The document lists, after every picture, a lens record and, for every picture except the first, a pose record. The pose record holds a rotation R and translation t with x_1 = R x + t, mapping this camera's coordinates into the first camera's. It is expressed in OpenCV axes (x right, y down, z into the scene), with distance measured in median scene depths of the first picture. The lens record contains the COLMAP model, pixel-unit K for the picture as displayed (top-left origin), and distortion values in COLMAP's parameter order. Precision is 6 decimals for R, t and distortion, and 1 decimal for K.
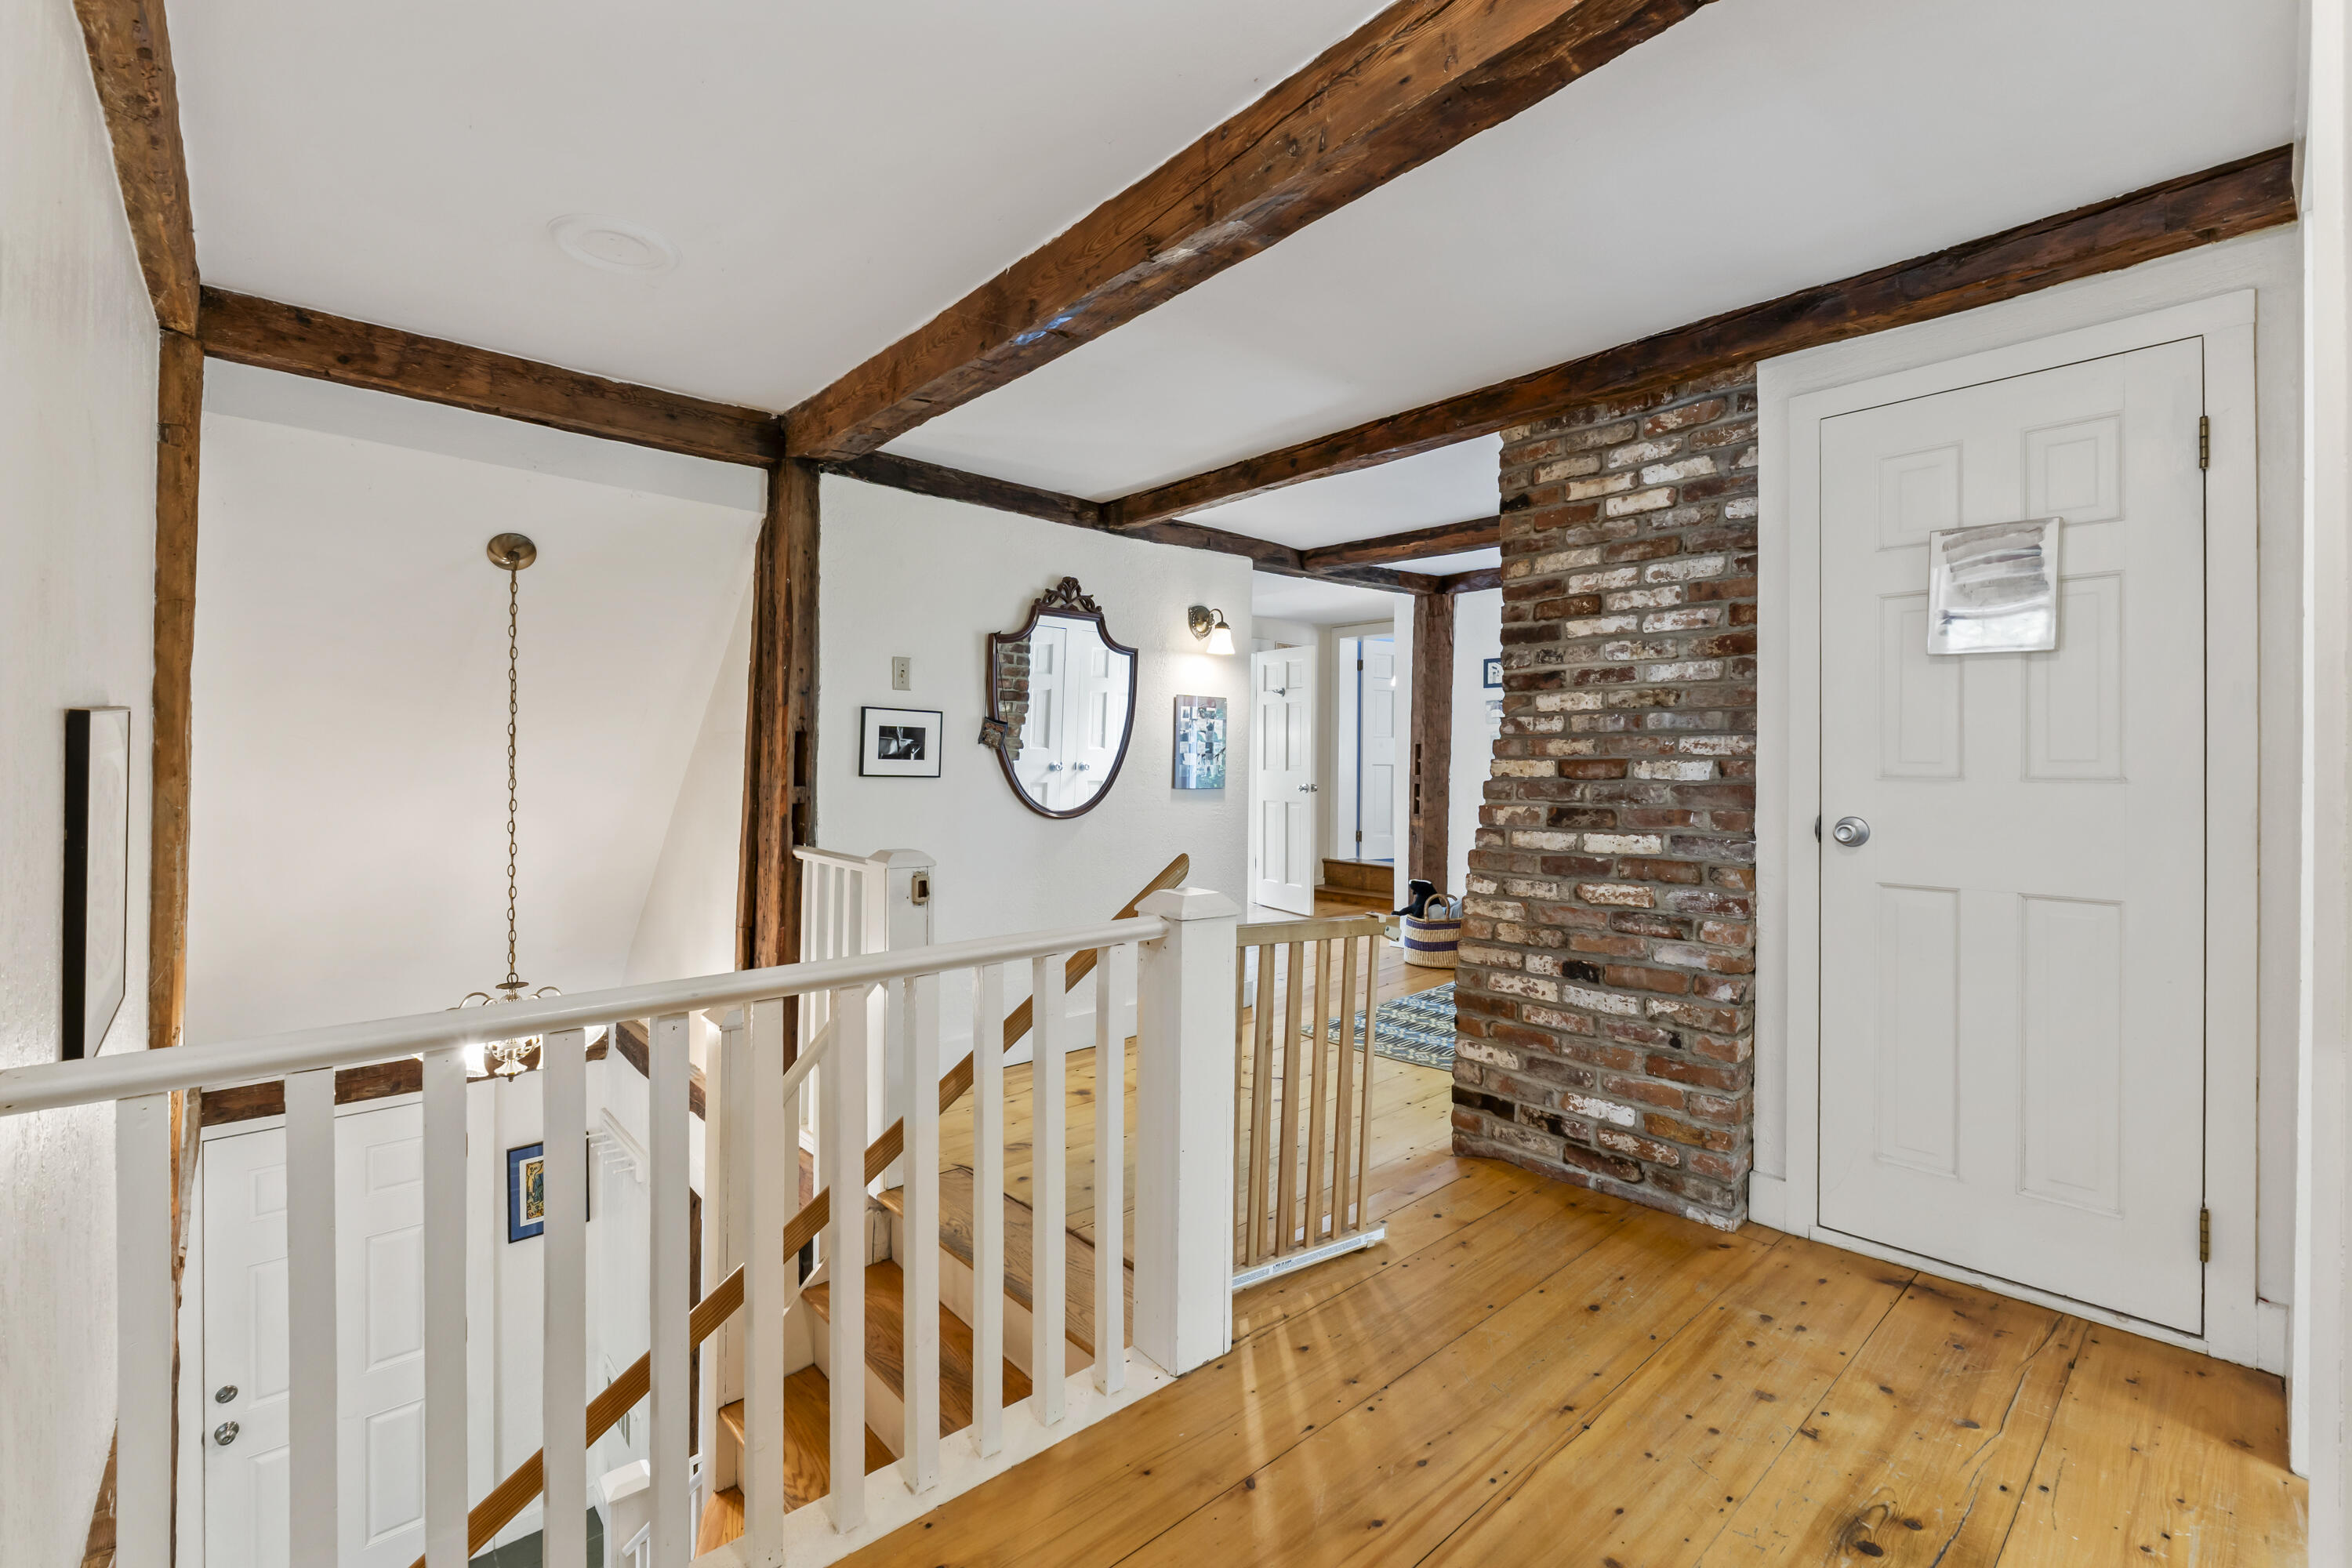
lens RADIAL K [[990.8, 0, 1179.8], [0, 990.8, 771.6], [0, 0, 1]] dist [-0.002223, -0.000419]
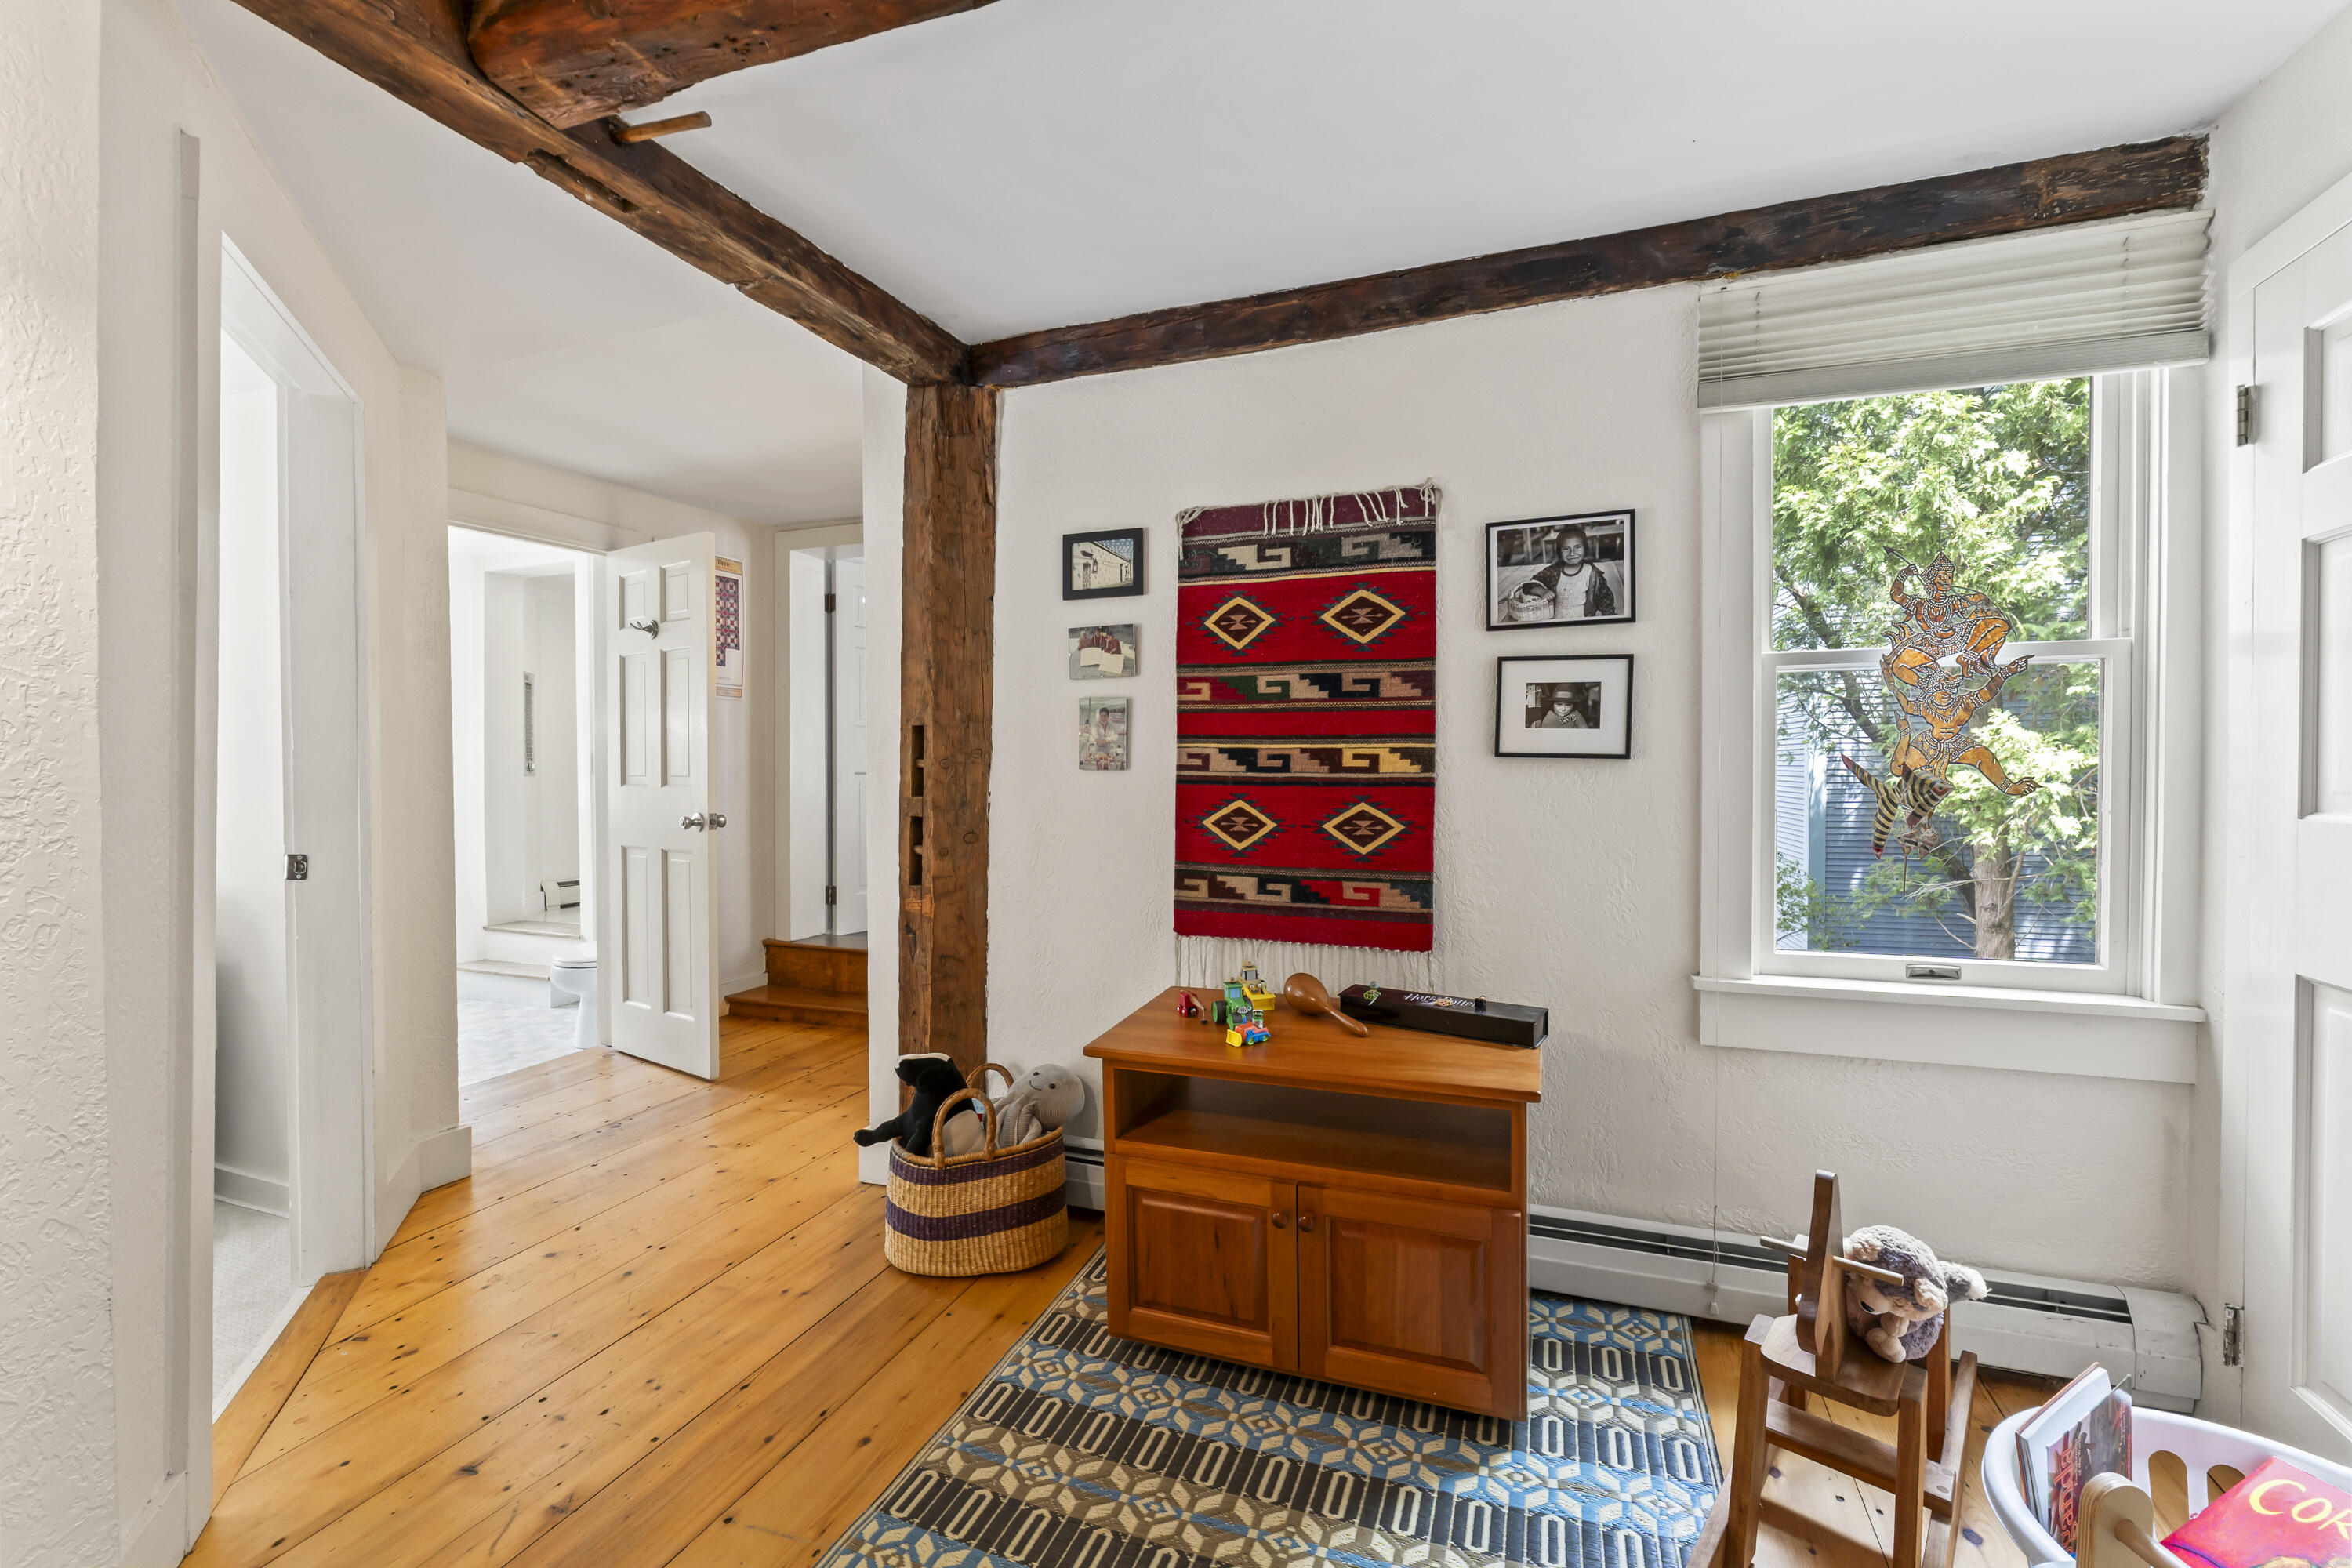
lens RADIAL K [[990.8, 0, 1185.0], [0, 990.8, 784.7], [0, 0, 1]] dist [-0.002223, -0.000419]
pose [[0.889472, -0.010174, 0.456876, 0.145817], [0.007917, 0.999945, 0.006853, -0.003810], [-0.456921, -0.002478, 0.889504, 0.558989]]
